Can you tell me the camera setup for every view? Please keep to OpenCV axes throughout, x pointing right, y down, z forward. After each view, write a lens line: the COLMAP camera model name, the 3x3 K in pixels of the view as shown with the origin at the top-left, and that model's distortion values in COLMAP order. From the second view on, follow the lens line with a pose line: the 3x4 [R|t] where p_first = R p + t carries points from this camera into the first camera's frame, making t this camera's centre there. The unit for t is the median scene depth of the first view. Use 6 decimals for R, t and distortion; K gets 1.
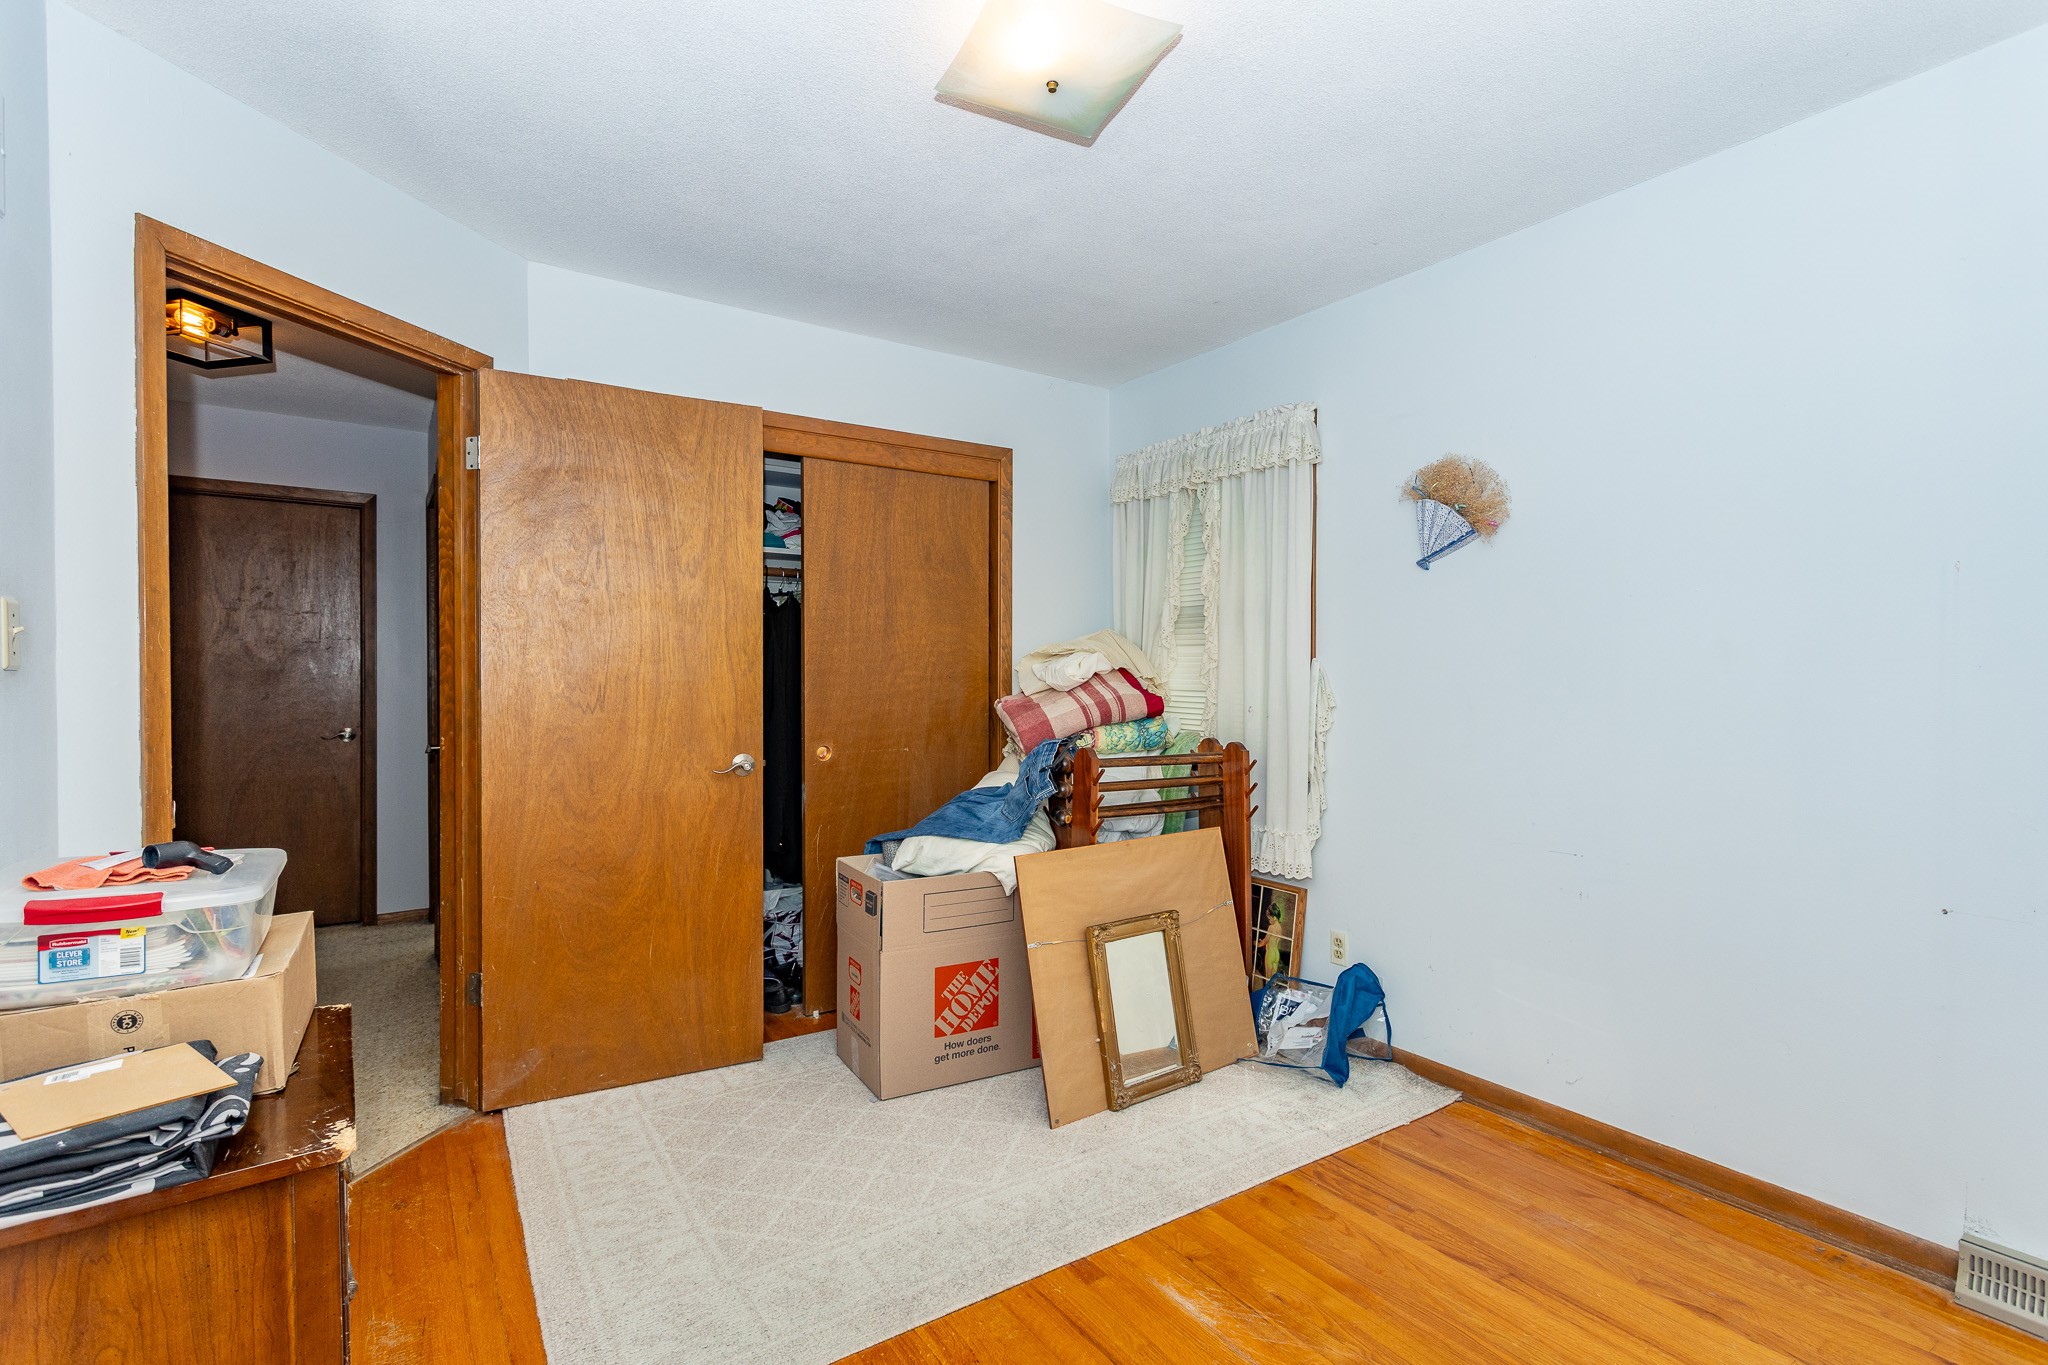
lens RADIAL K [[993.9, 0, 1028.1], [0, 993.9, 670.5], [0, 0, 1]] dist [-0.003025, -0.000756]
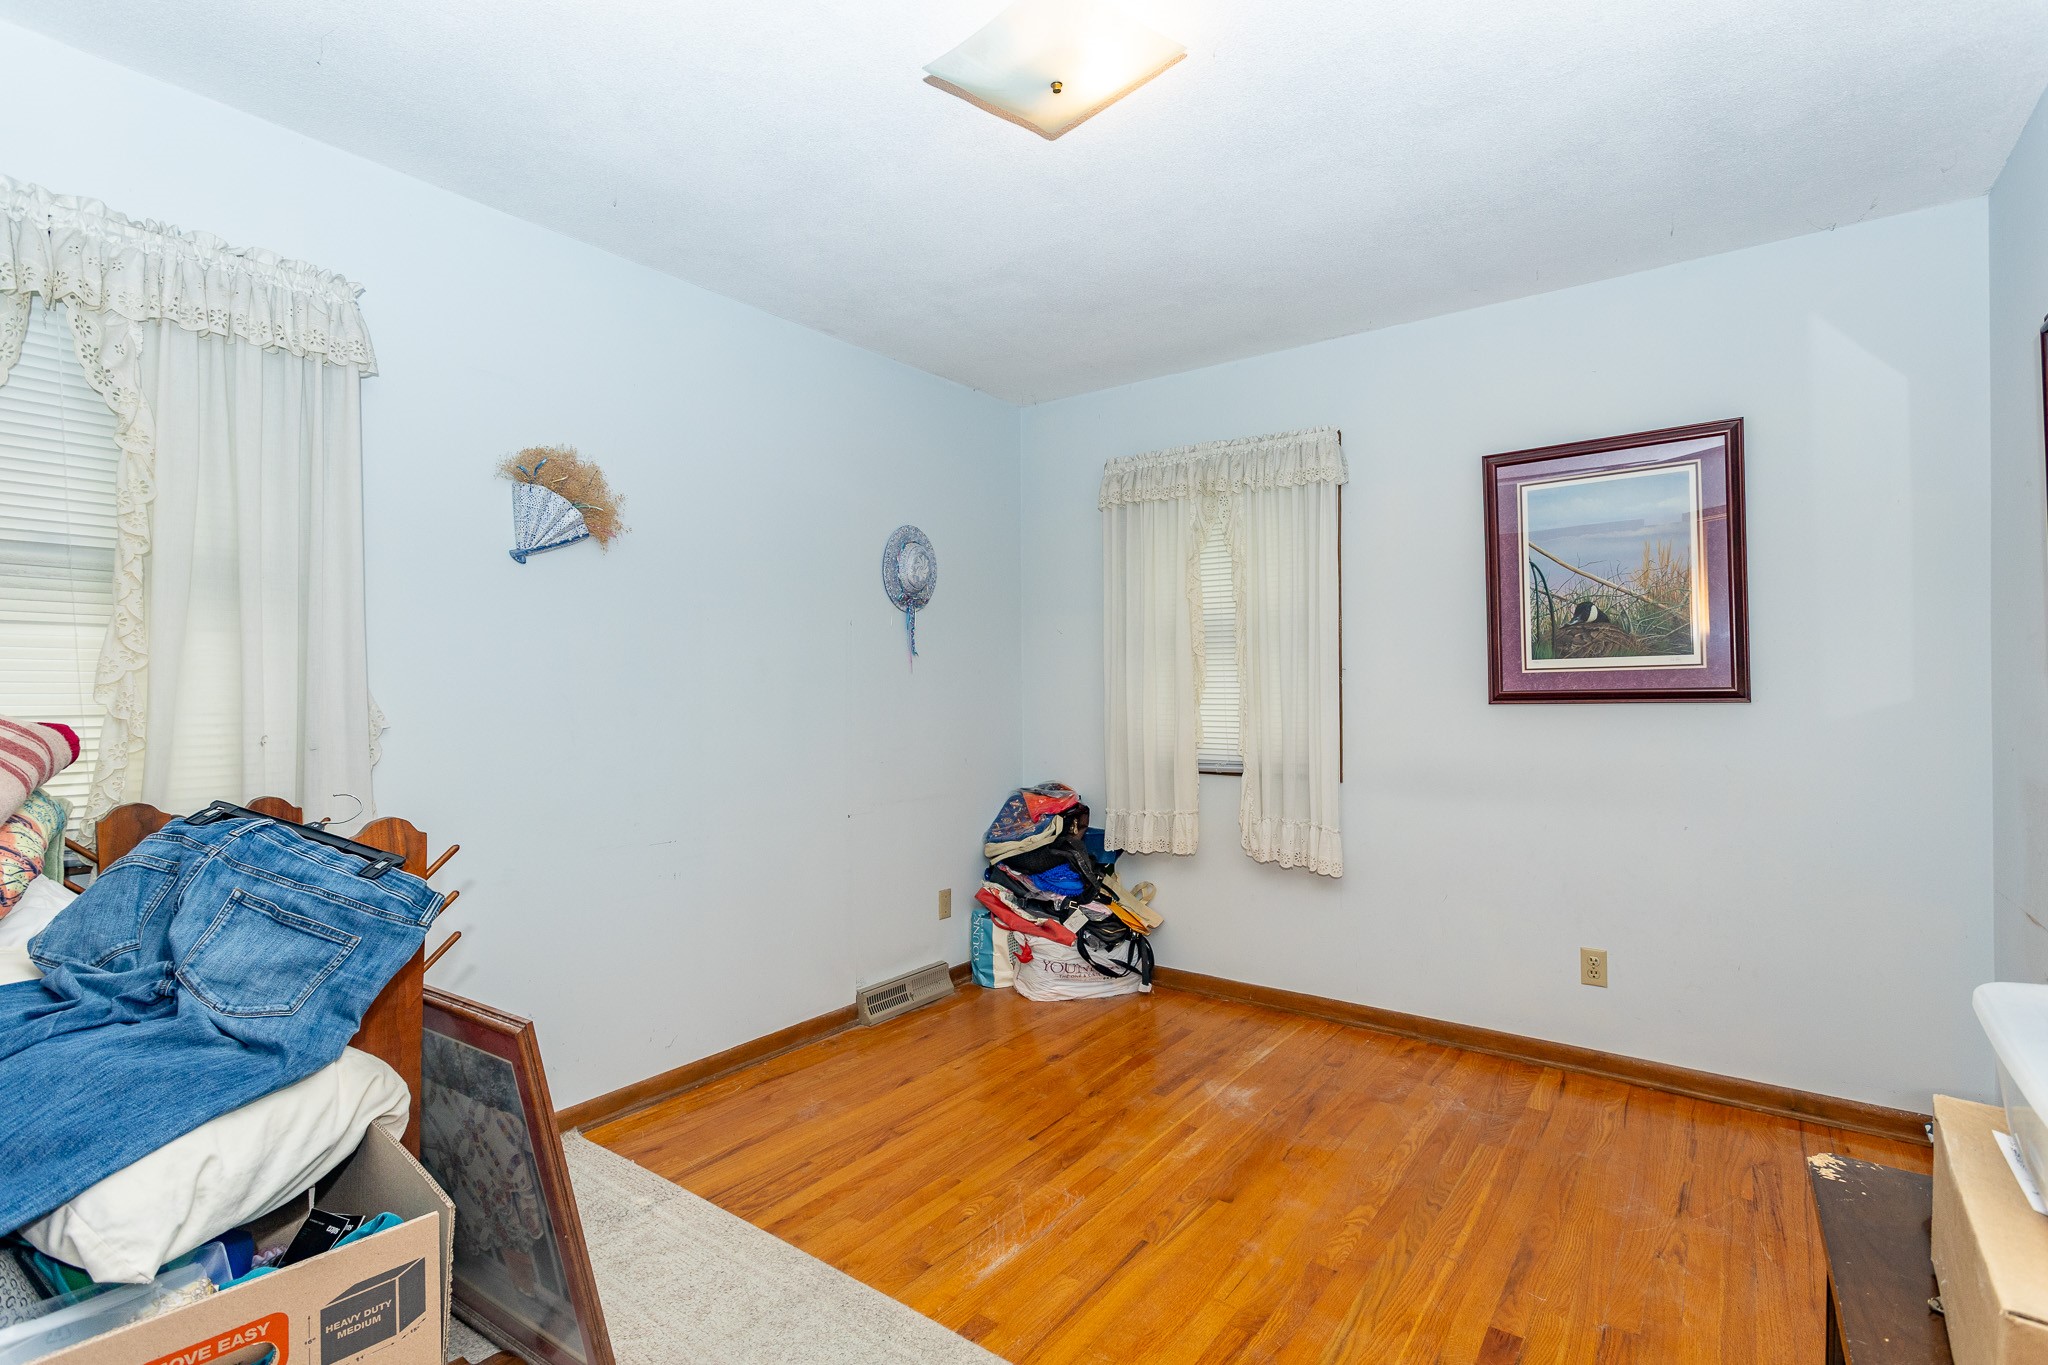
lens RADIAL K [[993.9, 0, 1033.2], [0, 993.9, 688.8], [0, 0, 1]] dist [-0.003025, -0.000756]
pose [[-0.348293, -0.007826, 0.937353, -0.622280], [0.007346, 0.999912, 0.011078, 0.002005], [-0.937357, 0.010744, -0.348205, 0.963516]]
